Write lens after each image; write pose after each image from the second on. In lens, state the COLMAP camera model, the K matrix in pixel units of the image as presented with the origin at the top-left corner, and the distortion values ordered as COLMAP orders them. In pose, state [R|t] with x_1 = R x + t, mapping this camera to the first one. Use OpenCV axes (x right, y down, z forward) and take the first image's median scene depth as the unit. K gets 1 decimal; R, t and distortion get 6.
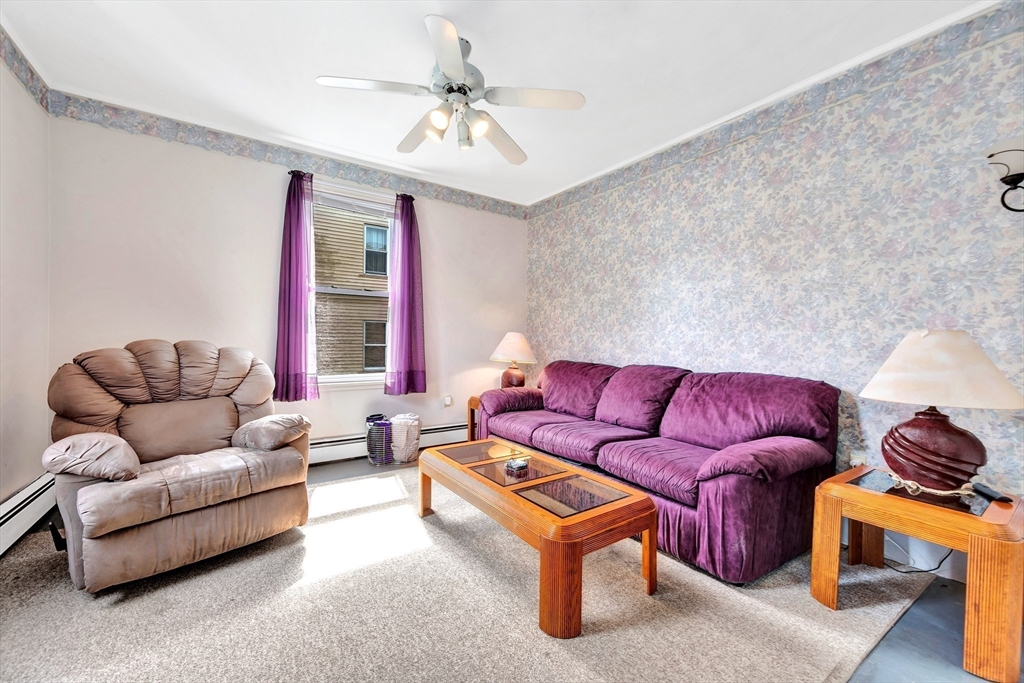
lens RADIAL K [[408.8, 0, 512.0], [0, 408.8, 341.5], [0, 0, 1]] dist [0.002600, 0.000312]
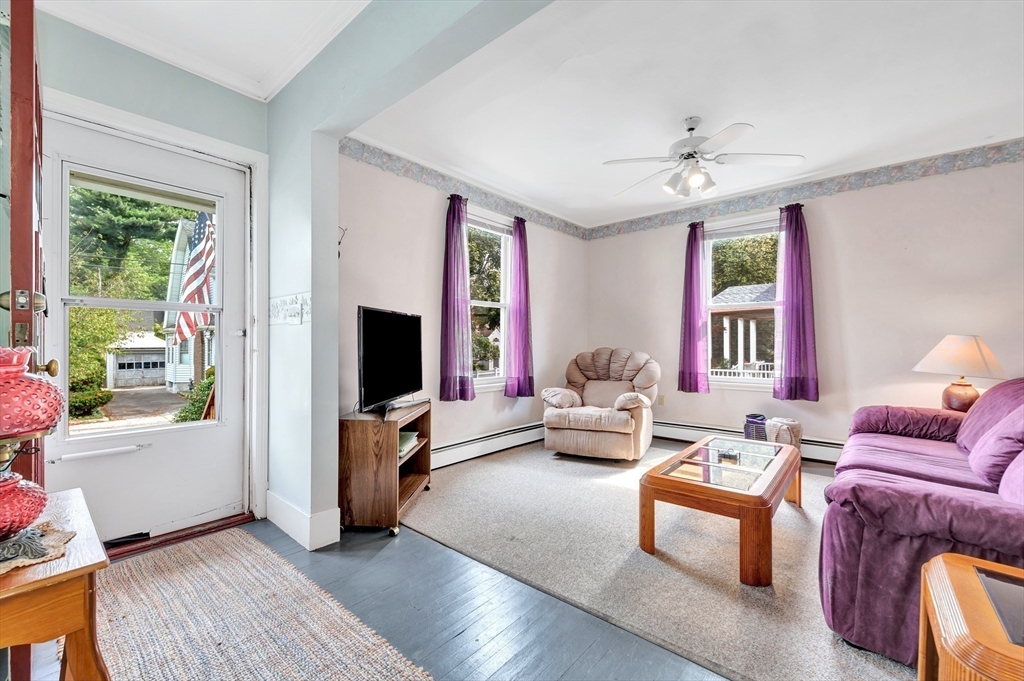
lens RADIAL K [[416.4, 0, 509.9], [0, 416.4, 341.6], [0, 0, 1]] dist [-0.003597, -0.000144]
pose [[0.248040, -0.019870, -0.968546, 0.781831], [0.001086, 0.999795, -0.020233, 0.005264], [0.968749, 0.003967, 0.248011, 0.085640]]
